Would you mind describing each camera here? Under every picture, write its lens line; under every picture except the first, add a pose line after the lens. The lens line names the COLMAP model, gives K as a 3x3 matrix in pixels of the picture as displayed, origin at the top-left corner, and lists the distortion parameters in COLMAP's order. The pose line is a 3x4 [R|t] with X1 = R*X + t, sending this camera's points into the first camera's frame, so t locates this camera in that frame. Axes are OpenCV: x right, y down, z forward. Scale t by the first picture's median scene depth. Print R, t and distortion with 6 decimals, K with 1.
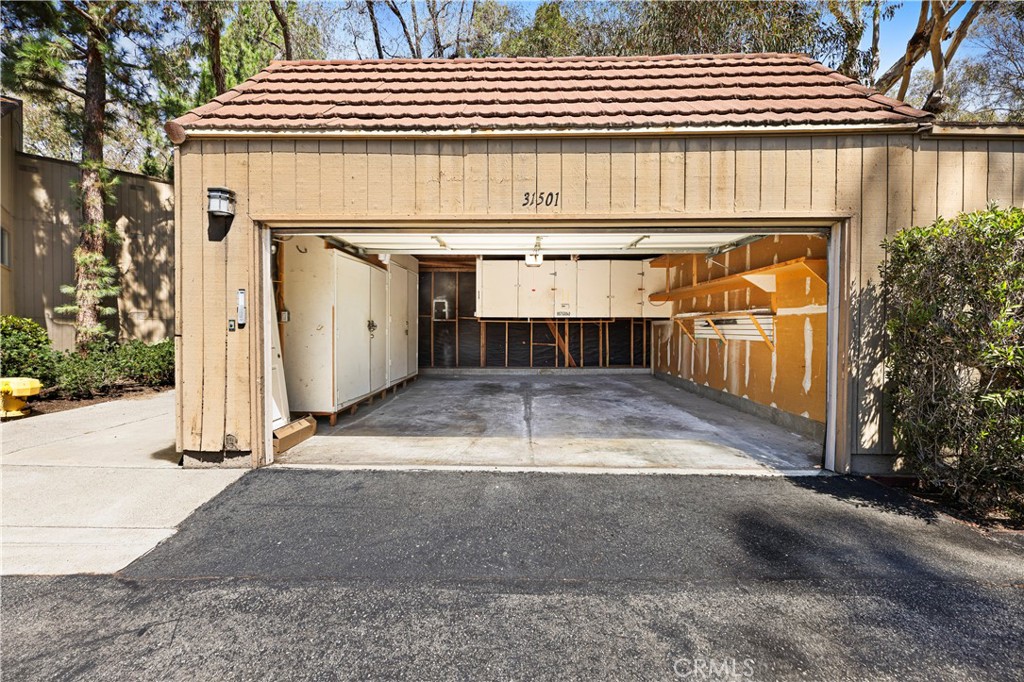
lens RADIAL K [[422.2, 0, 510.6], [0, 422.2, 333.1], [0, 0, 1]] dist [-0.002726, -0.000368]
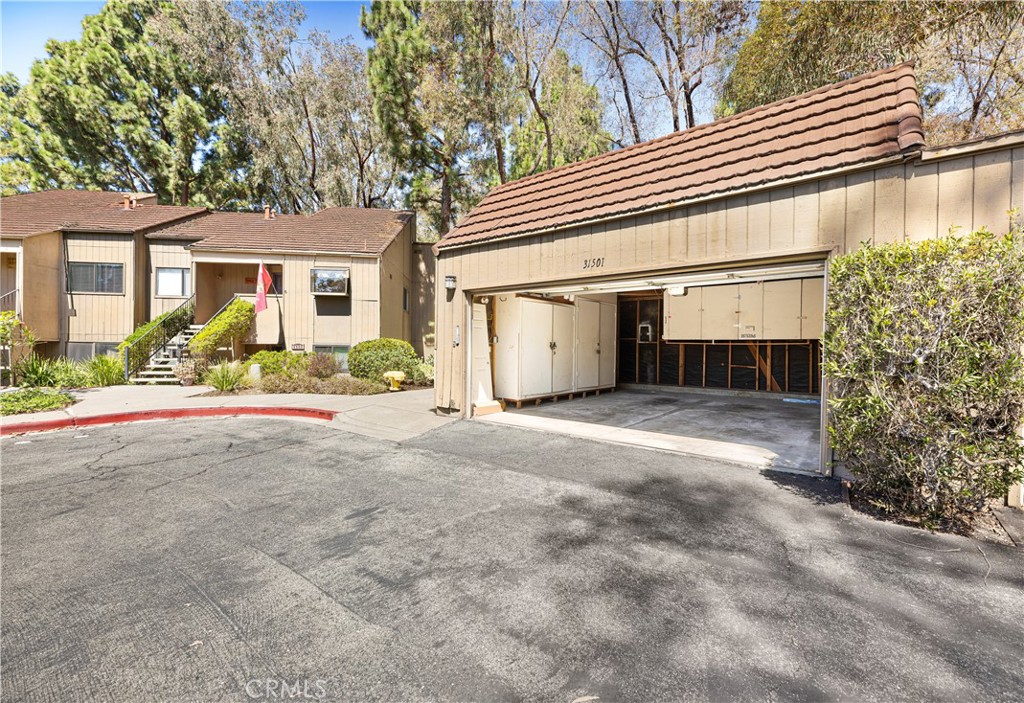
lens RADIAL K [[435.4, 0, 512.0], [0, 435.4, 351.5], [0, 0, 1]] dist [0.000521, 0.000182]
pose [[0.784500, 0.012628, -0.620001, 0.711077], [-0.020025, 0.999787, -0.004974, 0.017547], [0.619806, 0.016318, 0.784586, -0.371814]]
